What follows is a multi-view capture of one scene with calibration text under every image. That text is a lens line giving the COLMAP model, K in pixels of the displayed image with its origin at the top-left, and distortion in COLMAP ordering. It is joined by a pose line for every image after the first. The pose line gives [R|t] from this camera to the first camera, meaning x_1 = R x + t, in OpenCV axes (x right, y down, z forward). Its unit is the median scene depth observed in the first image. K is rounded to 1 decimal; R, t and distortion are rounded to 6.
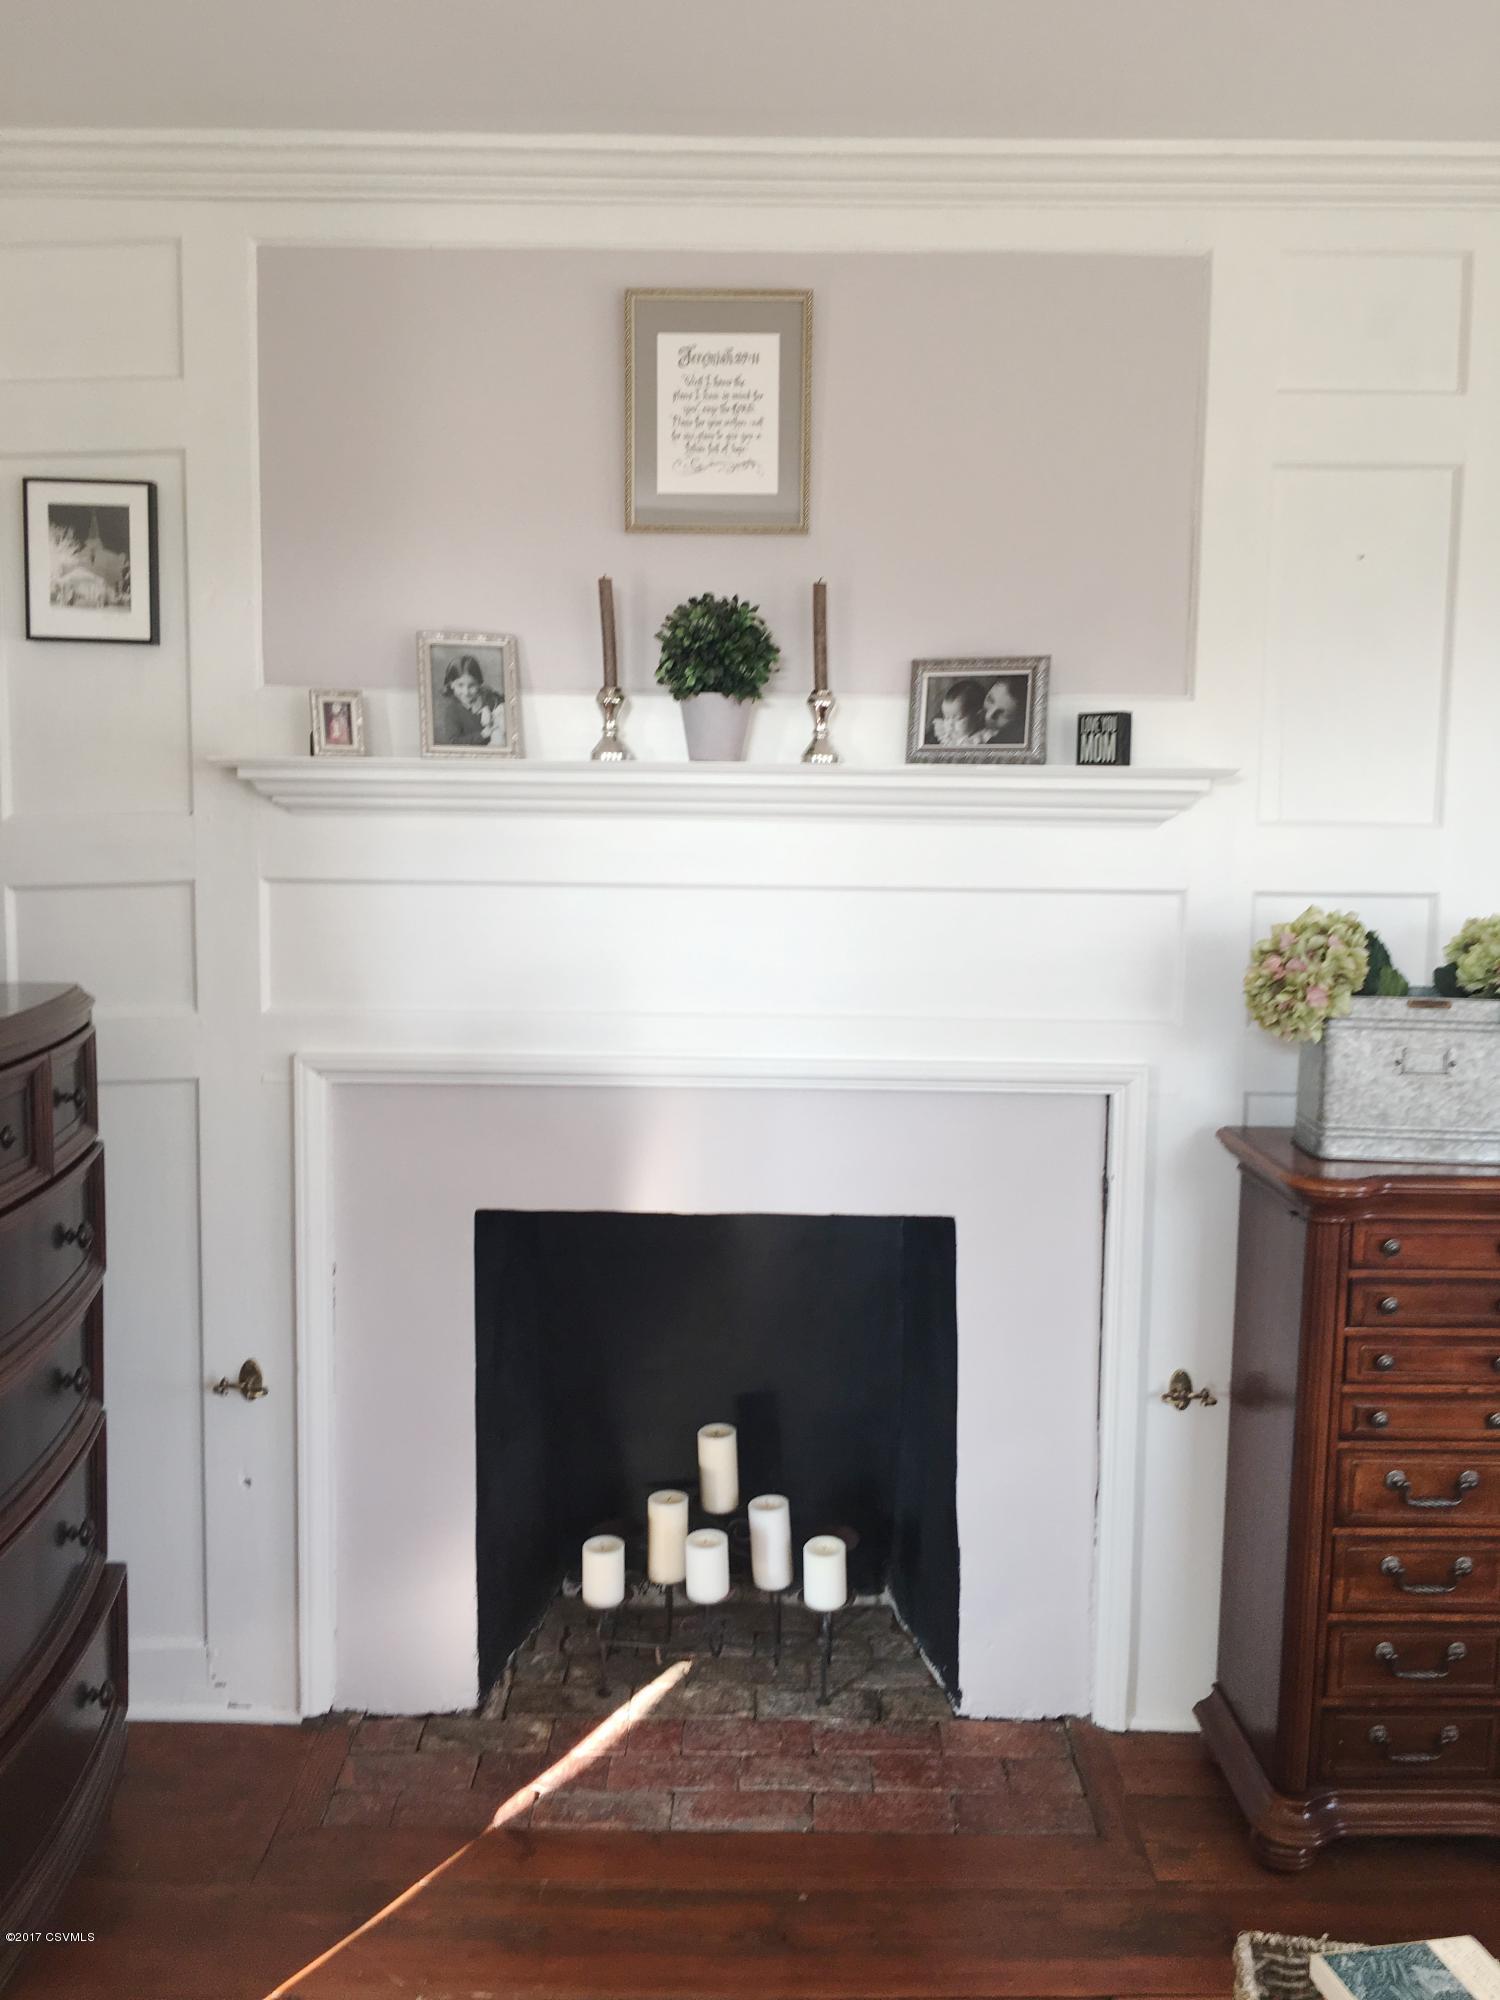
lens RADIAL K [[1694.4, 0, 745.2], [0, 1694.4, 996.9], [0, 0, 1]] dist [0.013571, -0.046906]
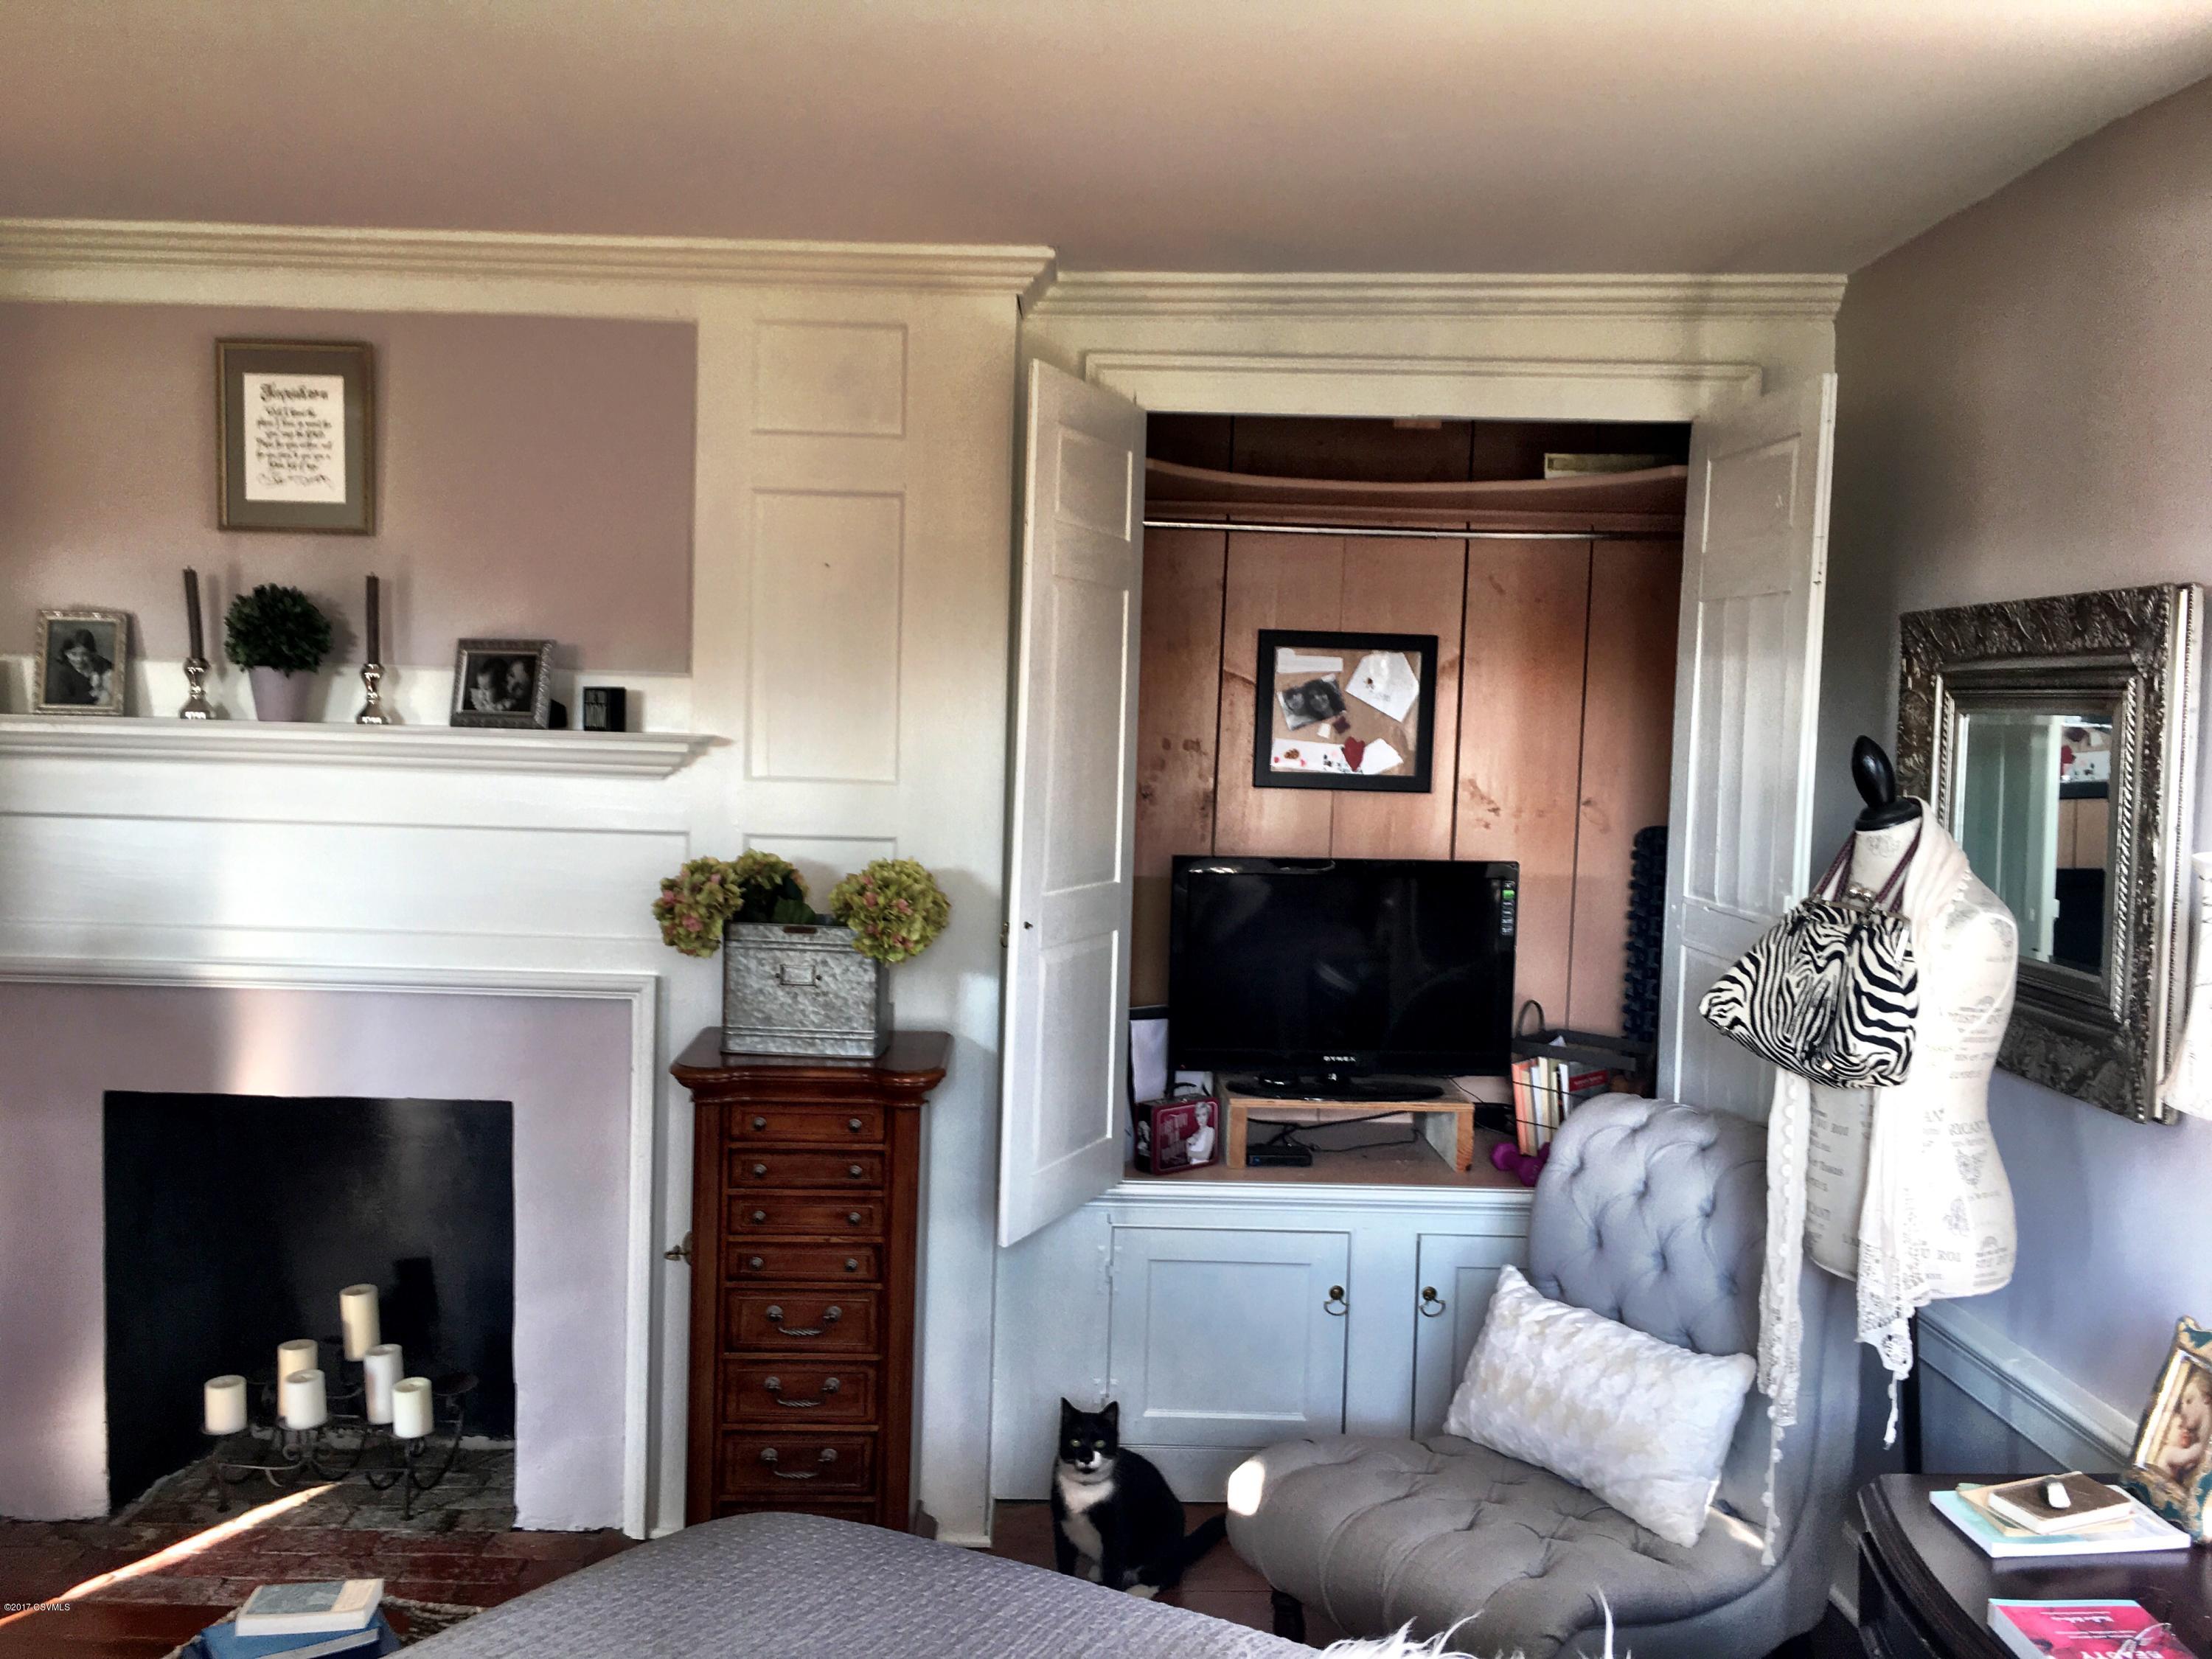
lens RADIAL K [[1874.0, 0, 1109.4], [0, 1874.0, 829.6], [0, 0, 1]] dist [0.013571, -0.046906]
pose [[0.999322, 0.016861, 0.032737, 0.534196], [-0.015571, 0.999108, -0.039248, -0.017263], [-0.033370, 0.038711, 0.998693, -0.362673]]
